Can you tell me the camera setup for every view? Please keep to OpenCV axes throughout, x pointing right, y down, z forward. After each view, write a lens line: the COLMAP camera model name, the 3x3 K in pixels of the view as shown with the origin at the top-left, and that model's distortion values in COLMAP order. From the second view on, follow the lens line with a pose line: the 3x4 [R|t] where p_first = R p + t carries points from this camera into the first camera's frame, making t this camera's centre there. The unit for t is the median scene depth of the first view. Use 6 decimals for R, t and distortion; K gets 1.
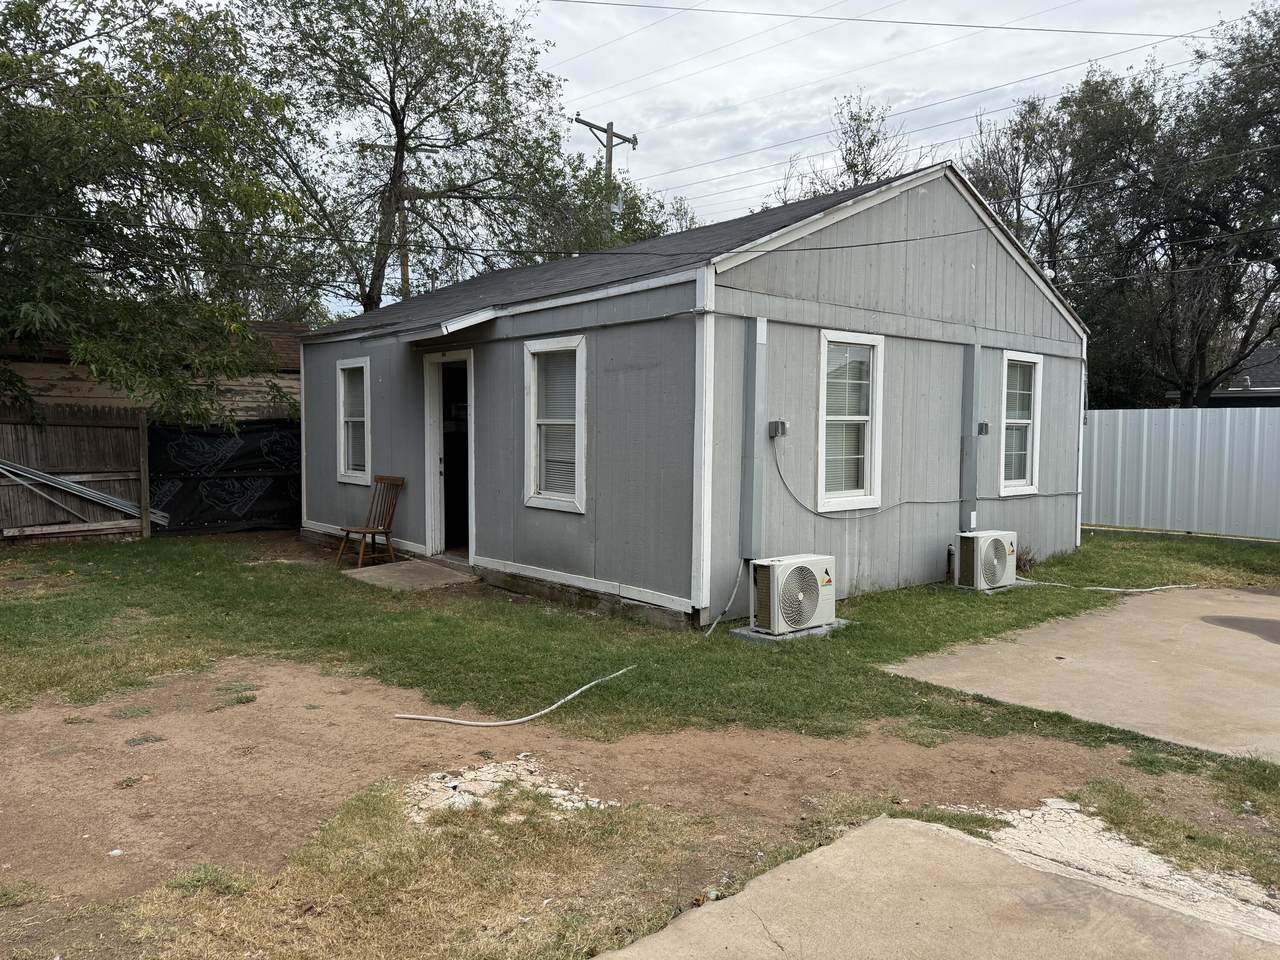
lens RADIAL K [[901.2, 0, 640.0], [0, 901.2, 480.0], [0, 0, 1]] dist [0.001377, -0.000109]
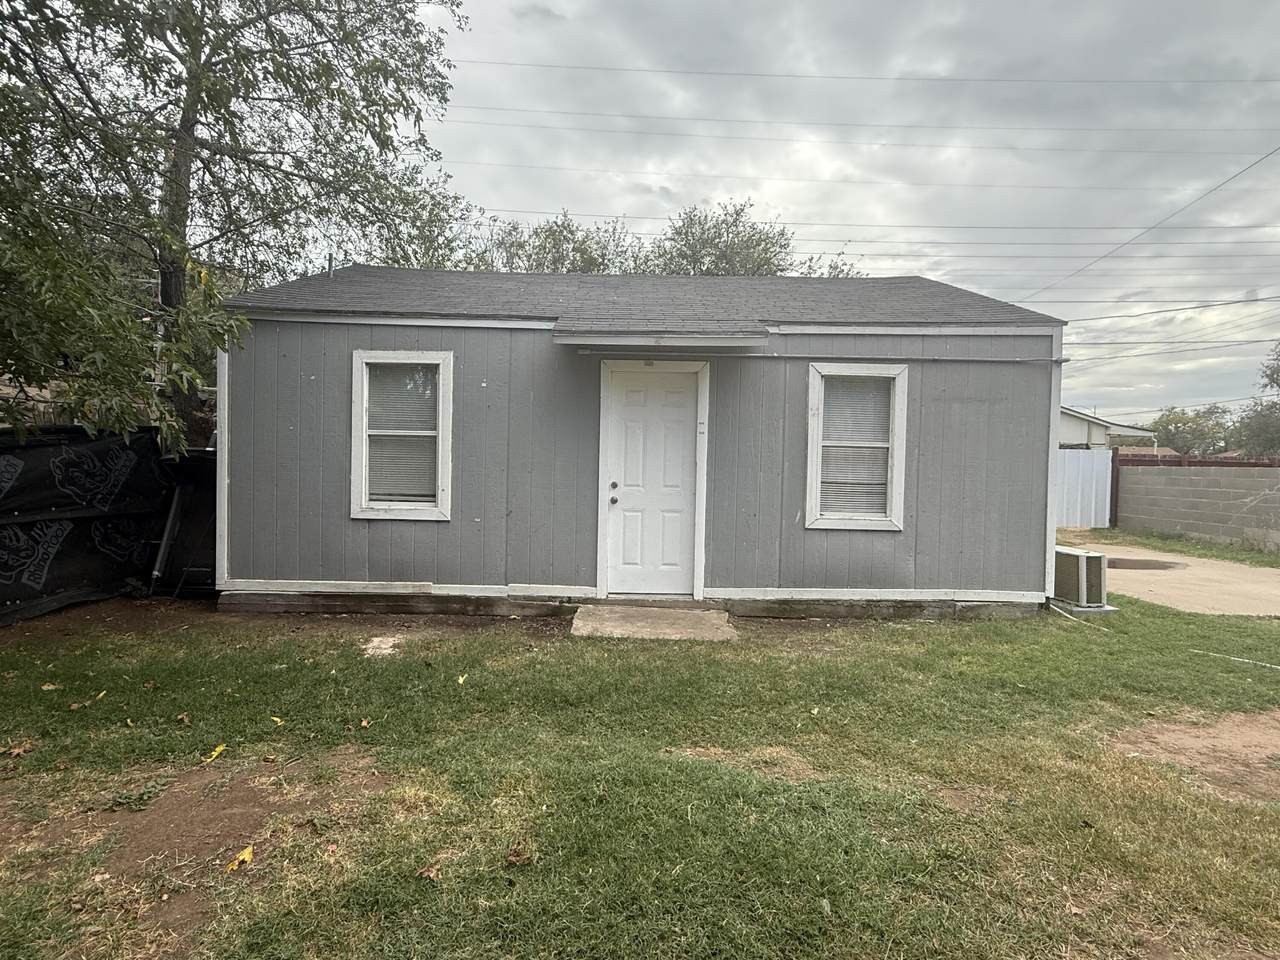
lens RADIAL K [[665.6, 0, 640.0], [0, 665.6, 480.0], [0, 0, 1]] dist [-0.009993, -0.000180]
pose [[0.657691, -0.013516, 0.753166, -0.797905], [0.030908, 0.999481, -0.009054, -0.023528], [-0.752653, 0.029234, 0.657768, 0.656279]]
